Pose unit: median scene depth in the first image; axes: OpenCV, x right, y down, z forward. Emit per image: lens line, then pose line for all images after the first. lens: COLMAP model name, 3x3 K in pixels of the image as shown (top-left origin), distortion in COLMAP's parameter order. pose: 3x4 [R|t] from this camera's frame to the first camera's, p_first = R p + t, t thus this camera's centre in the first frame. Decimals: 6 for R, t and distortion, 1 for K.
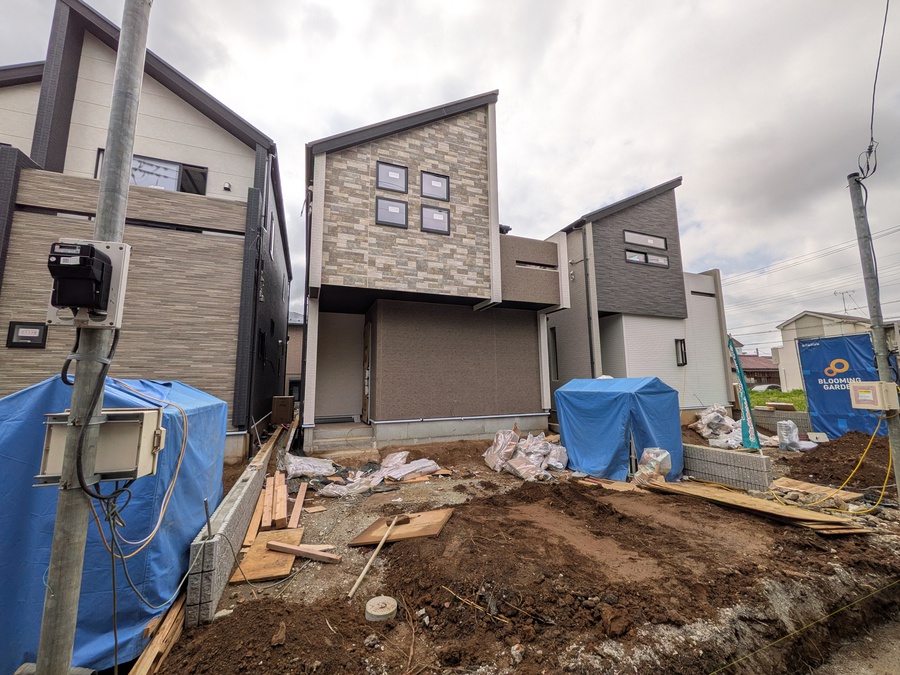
lens RADIAL K [[357.2, 0, 451.6], [0, 357.2, 333.9], [0, 0, 1]] dist [-0.001312, 0.000362]
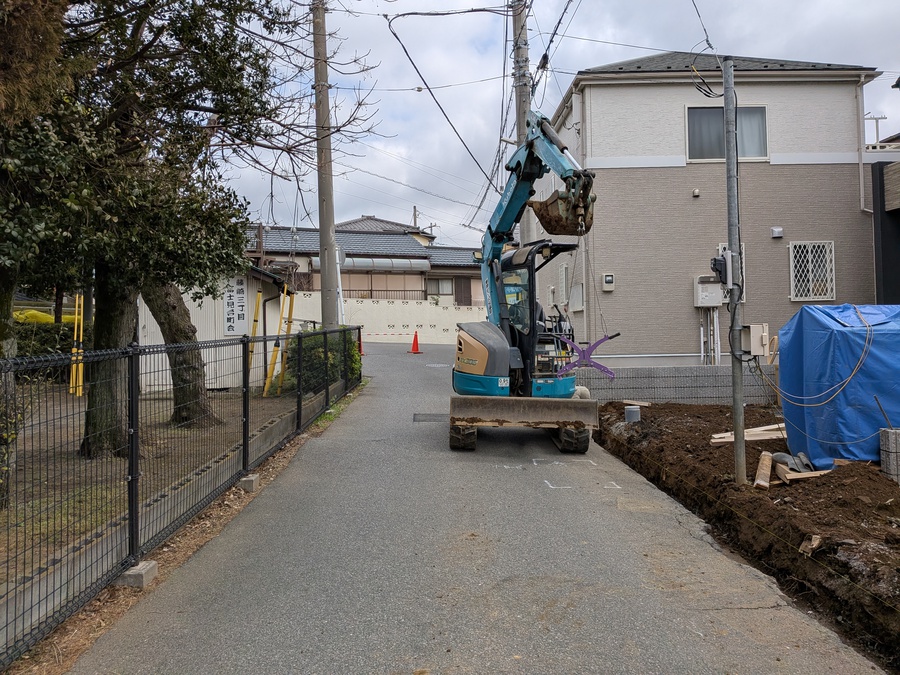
lens RADIAL K [[639.4, 0, 455.4], [0, 639.4, 332.3], [0, 0, 1]] dist [0.062103, -0.092669]
pose [[-0.354018, 0.026629, -0.934859, 0.724229], [0.156093, 0.987256, -0.030989, 0.022928], [0.922121, -0.156895, -0.353663, 0.158242]]
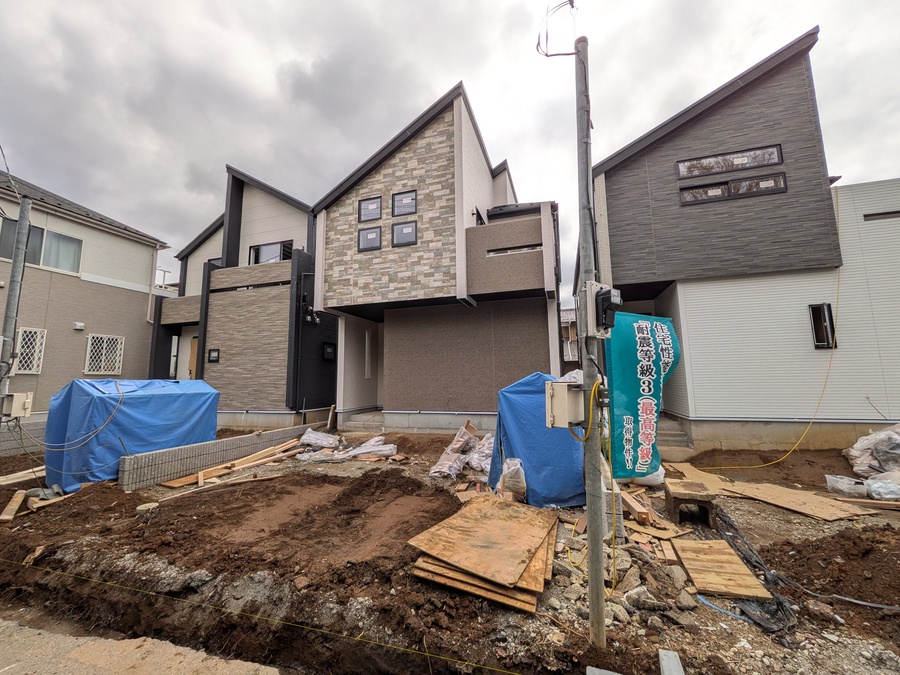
lens RADIAL K [[357.2, 0, 451.6], [0, 357.2, 333.9], [0, 0, 1]] dist [-0.001312, 0.000362]
pose [[0.772028, -0.080583, -0.630460, 0.783616], [0.092517, 0.995613, -0.013963, 0.023142], [0.628820, -0.047549, 0.776096, 0.219080]]
